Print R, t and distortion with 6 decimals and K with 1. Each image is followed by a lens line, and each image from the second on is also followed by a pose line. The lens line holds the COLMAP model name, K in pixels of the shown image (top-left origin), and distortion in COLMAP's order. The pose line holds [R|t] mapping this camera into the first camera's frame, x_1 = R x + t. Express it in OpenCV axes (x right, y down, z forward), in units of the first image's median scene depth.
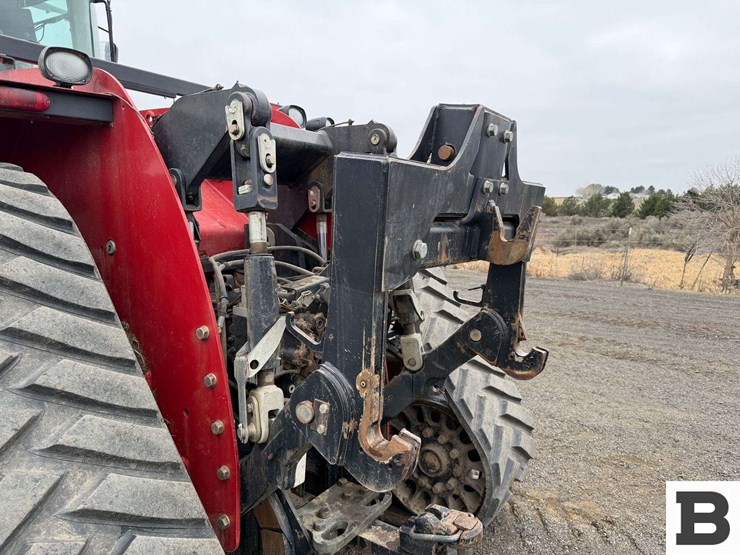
lens RADIAL K [[524.1, 0, 355.8], [0, 524.1, 278.1], [0, 0, 1]] dist [0.056525, -0.051052]
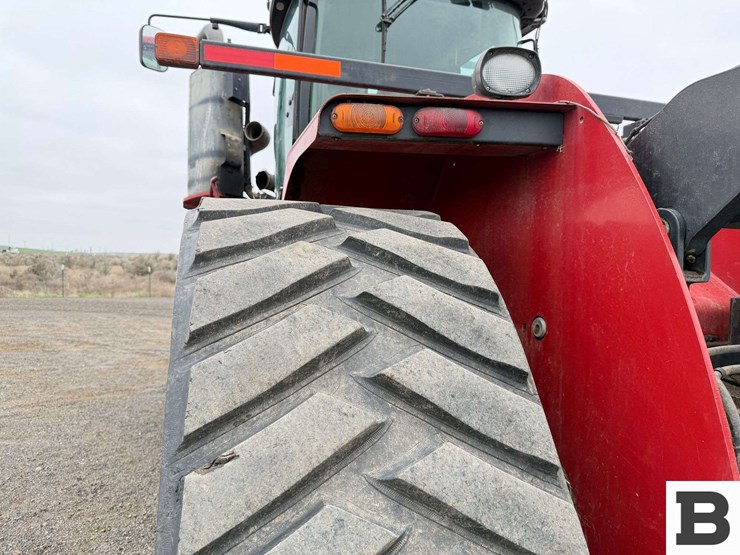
lens RADIAL K [[524.1, 0, 363.2], [0, 524.1, 274.2], [0, 0, 1]] dist [0.056525, -0.051052]
pose [[0.773655, 0.041041, -0.632277, -0.243753], [-0.107266, 0.991980, -0.066861, -0.065969], [0.624462, 0.119549, 0.771852, 0.378535]]
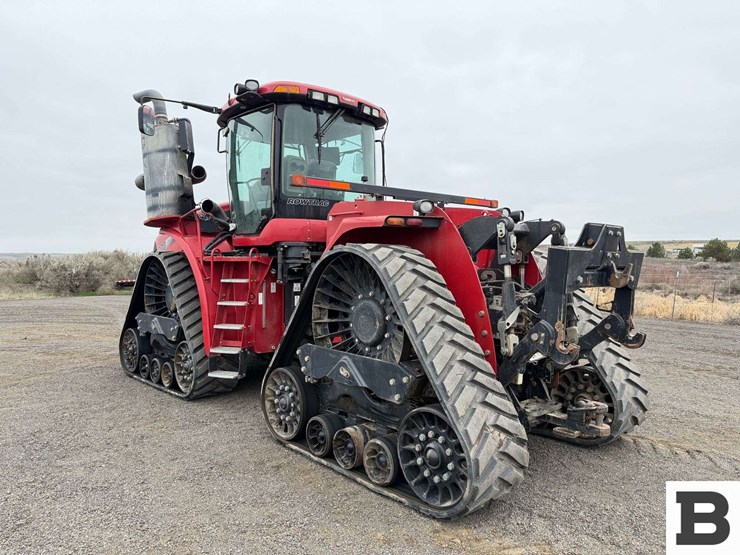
lens RADIAL K [[524.1, 0, 362.2], [0, 524.1, 283.5], [0, 0, 1]] dist [0.056525, -0.051052]
pose [[0.969157, 0.017664, -0.245810, -0.233373], [-0.035191, 0.997126, -0.067094, 0.148224], [0.243918, 0.073675, 0.966993, -1.510575]]
